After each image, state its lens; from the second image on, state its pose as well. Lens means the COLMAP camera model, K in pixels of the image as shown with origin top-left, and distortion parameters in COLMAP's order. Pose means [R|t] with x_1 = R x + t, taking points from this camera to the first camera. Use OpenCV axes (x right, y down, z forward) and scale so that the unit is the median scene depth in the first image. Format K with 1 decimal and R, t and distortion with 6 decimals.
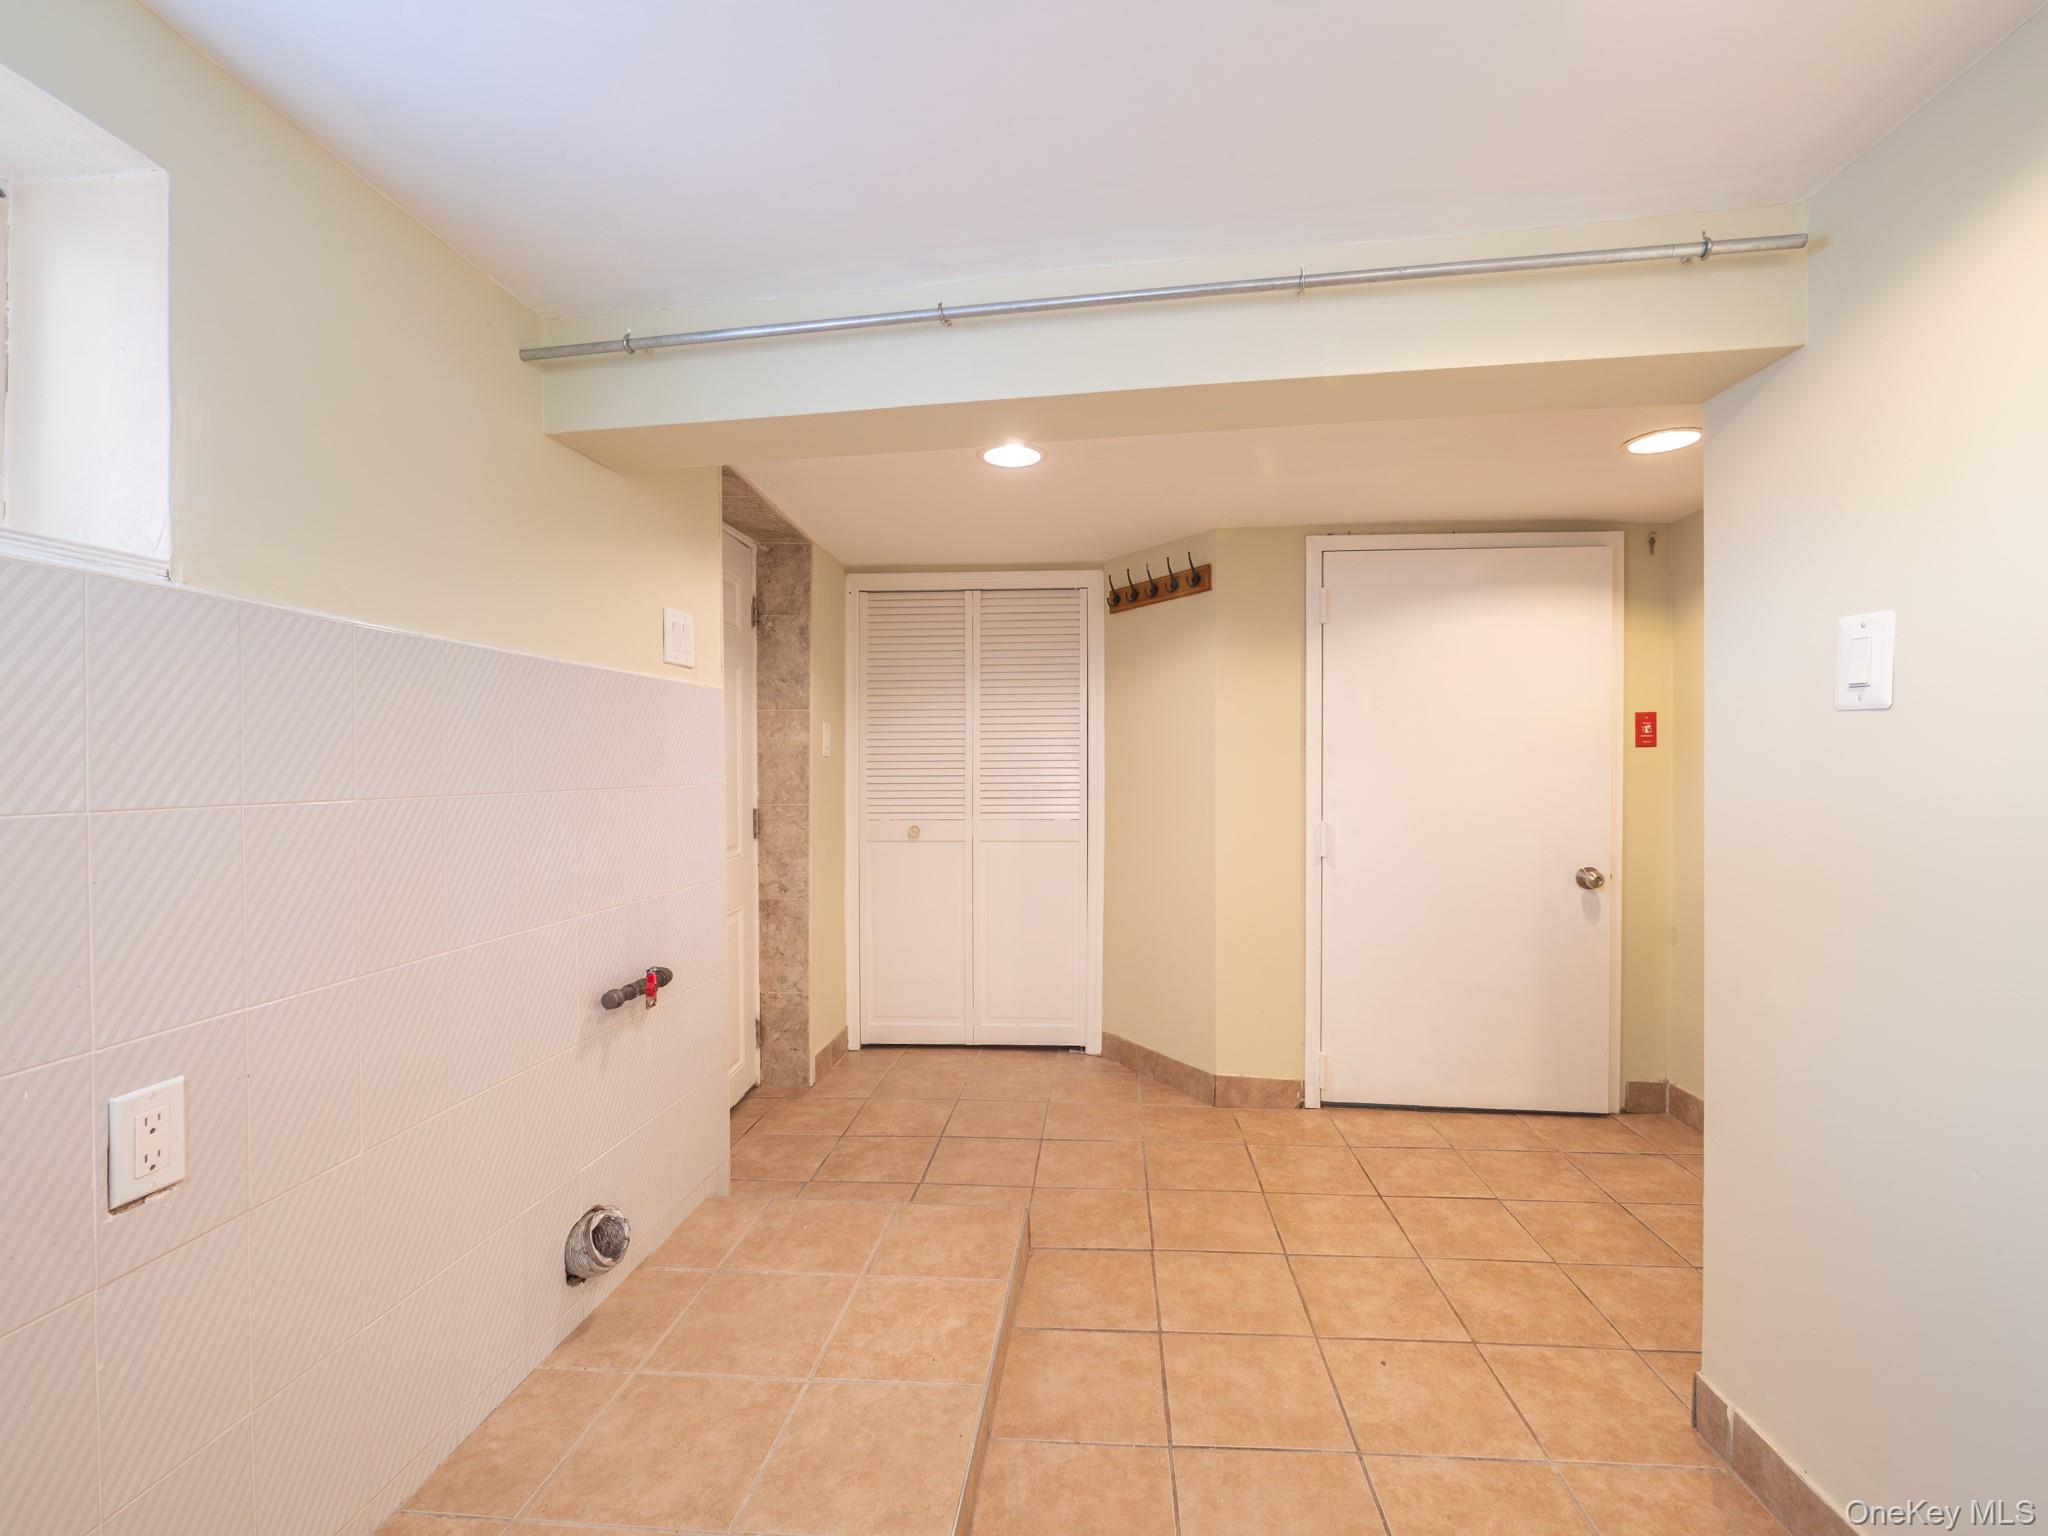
lens RADIAL K [[877.4, 0, 1034.1], [0, 877.4, 774.0], [0, 0, 1]] dist [-0.002469, 0.000363]
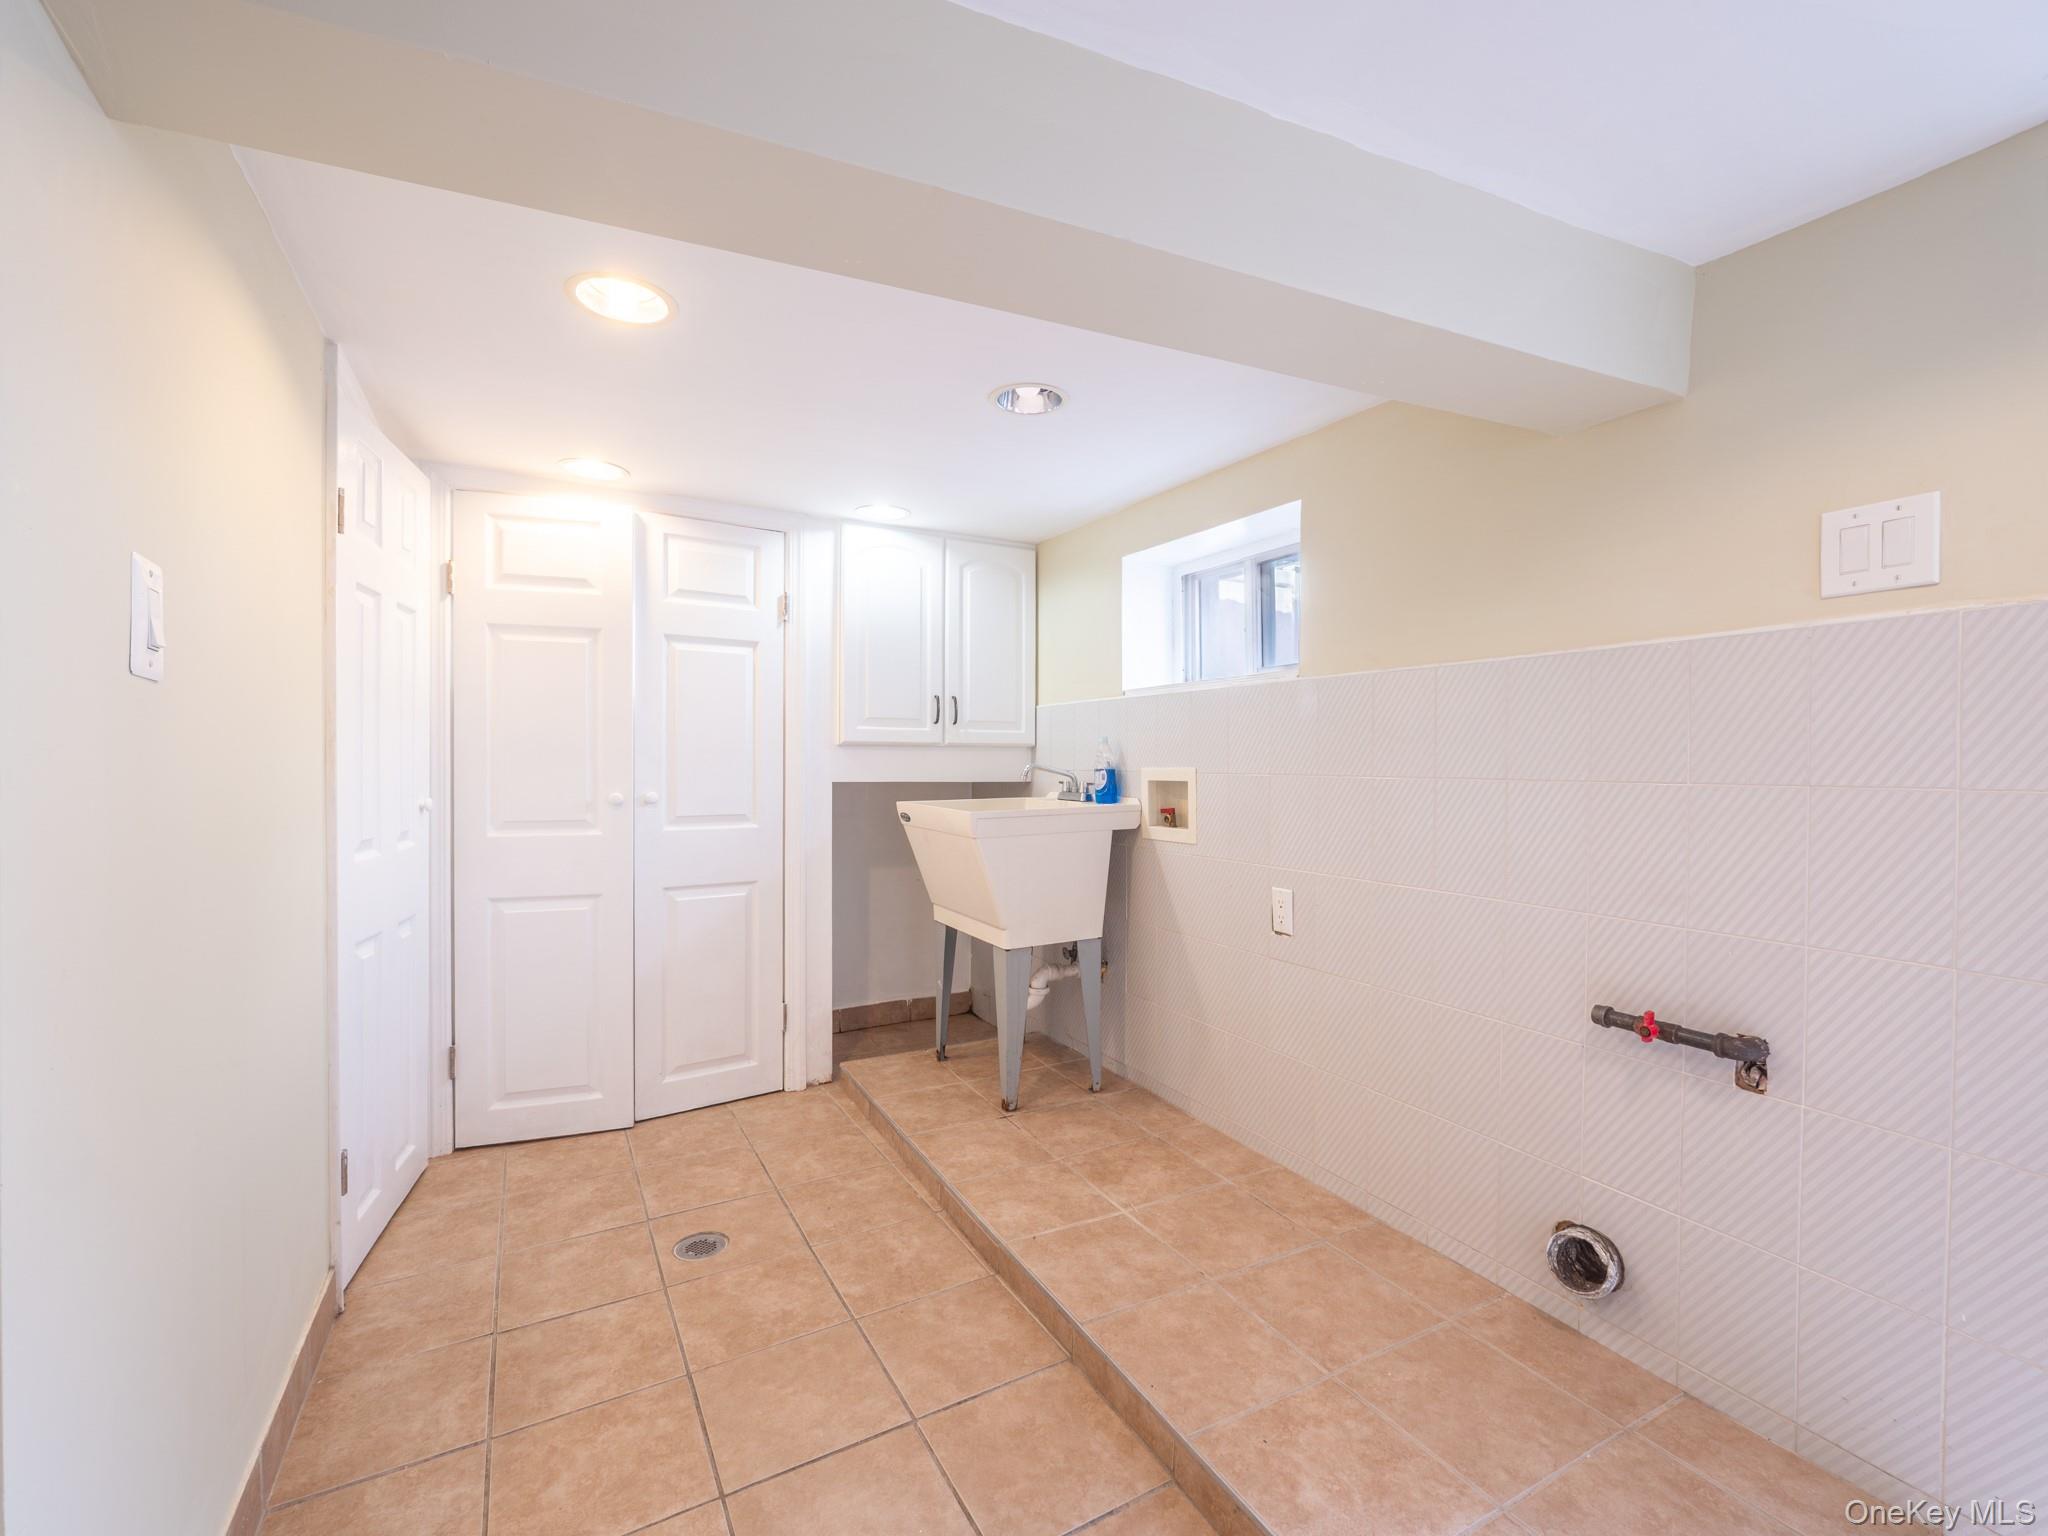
lens RADIAL K [[865.8, 0, 996.2], [0, 865.8, 768.8], [0, 0, 1]] dist [-0.003434, 0.000157]
pose [[-0.847136, -0.000010, -0.531375, 0.579677], [-0.007402, 0.999903, 0.011781, 0.017096], [0.531324, 0.013914, -0.847054, 1.658088]]
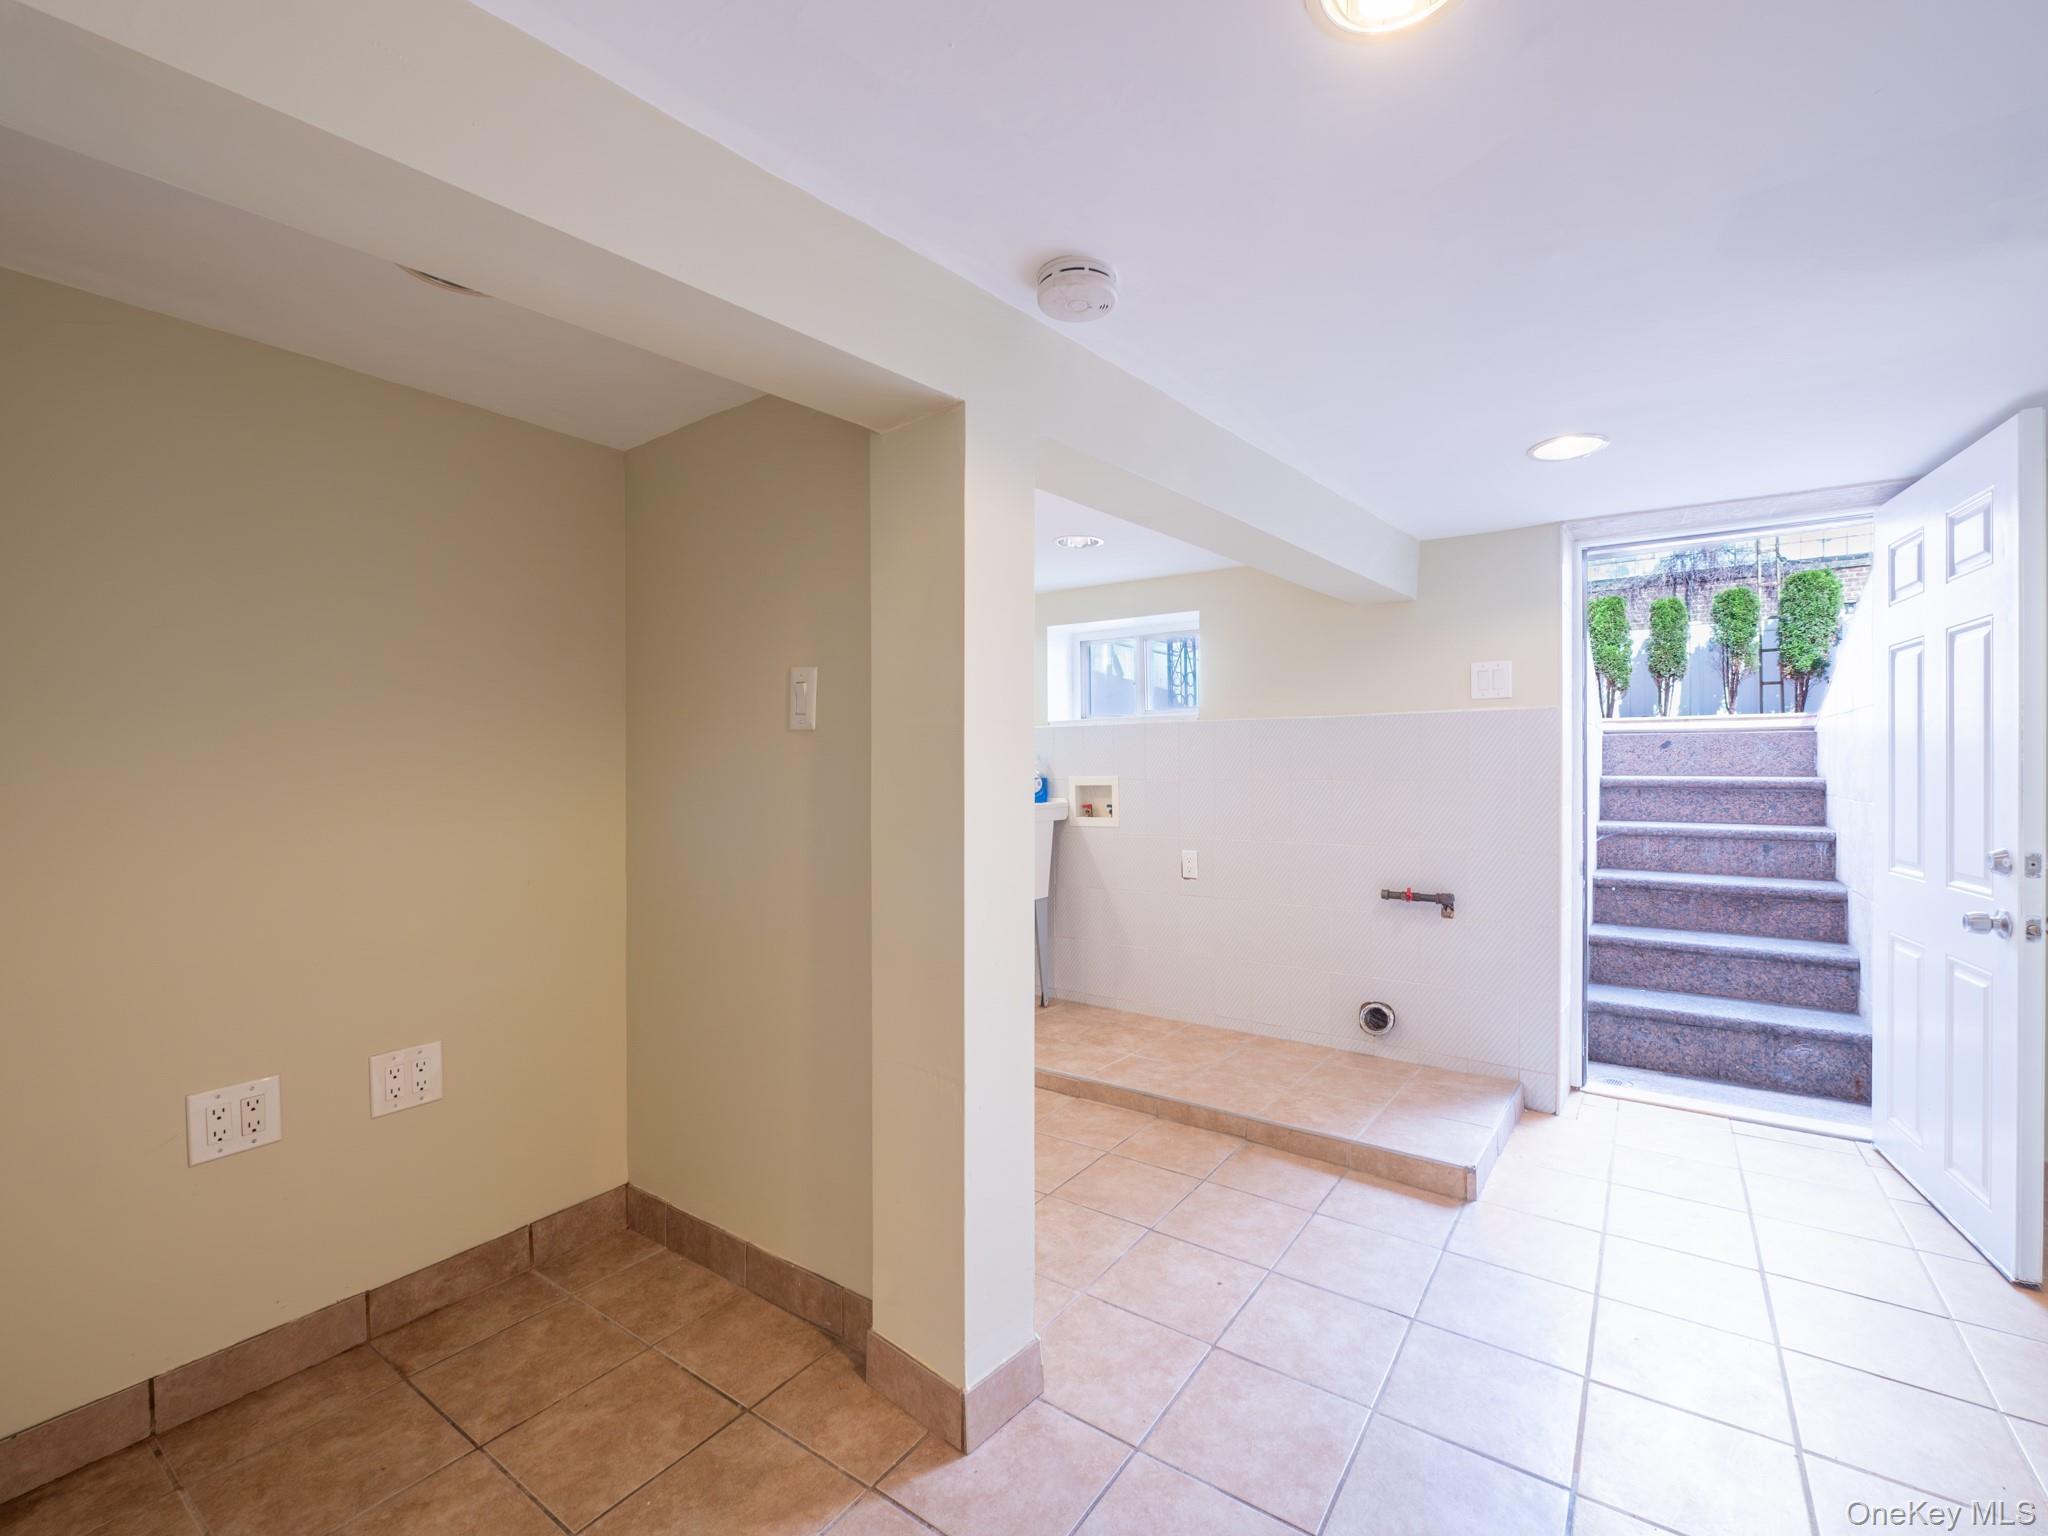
lens RADIAL K [[877.4, 0, 1034.1], [0, 877.4, 774.0], [0, 0, 1]] dist [-0.002469, 0.000363]
pose [[-0.528168, 0.002284, -0.849137, 1.678041], [-0.001252, 0.999993, 0.003469, 0.017018], [0.849139, 0.002895, -0.528162, 1.577002]]
